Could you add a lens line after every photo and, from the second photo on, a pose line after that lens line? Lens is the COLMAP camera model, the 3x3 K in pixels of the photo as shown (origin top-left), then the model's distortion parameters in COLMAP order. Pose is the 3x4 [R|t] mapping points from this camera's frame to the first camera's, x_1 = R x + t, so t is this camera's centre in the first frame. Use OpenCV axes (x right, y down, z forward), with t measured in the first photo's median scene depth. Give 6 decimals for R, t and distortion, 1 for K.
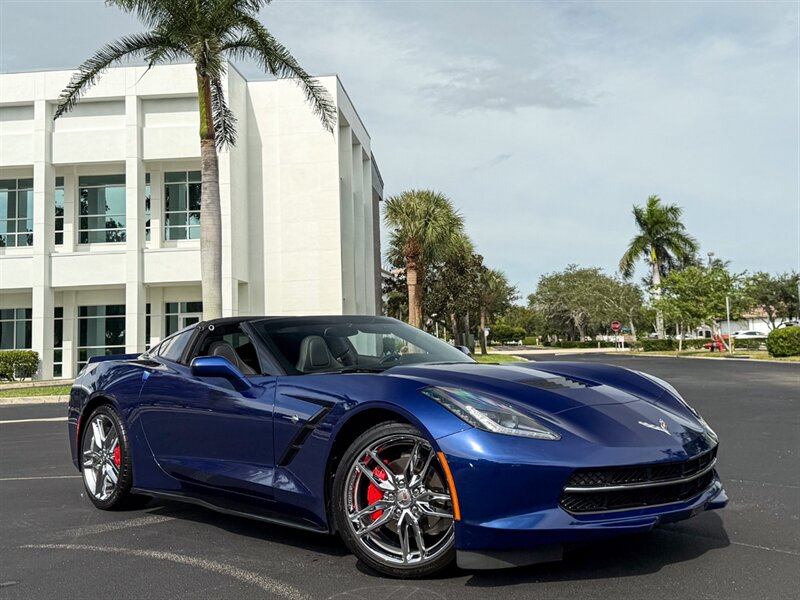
lens RADIAL K [[862.5, 0, 397.7], [0, 862.5, 263.8], [0, 0, 1]] dist [0.233204, -0.550706]
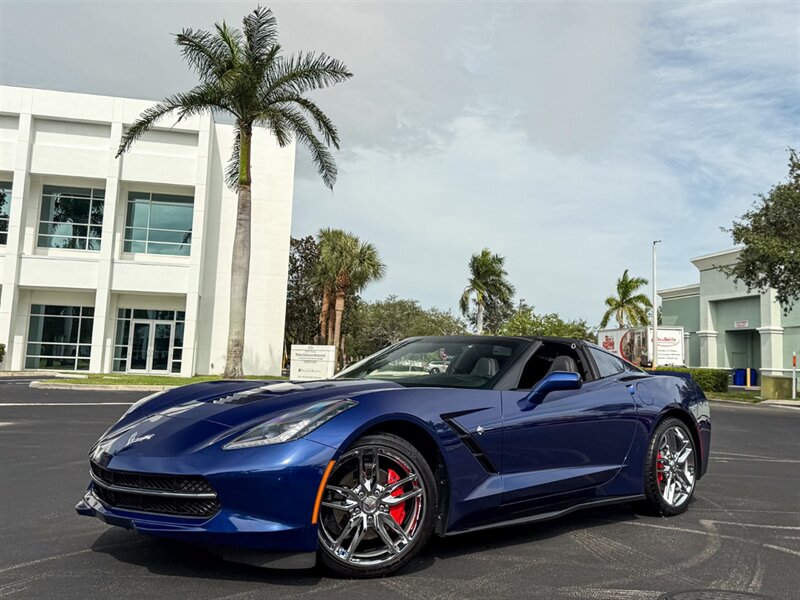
lens RADIAL K [[811.4, 0, 460.2], [0, 811.4, 258.6], [0, 0, 1]] dist [0.160974, -0.318637]
pose [[0.944067, 0.105820, 0.312312, -0.097911], [-0.094806, 0.994225, -0.050288, -0.003293], [-0.315830, 0.017867, 0.948648, -0.068750]]
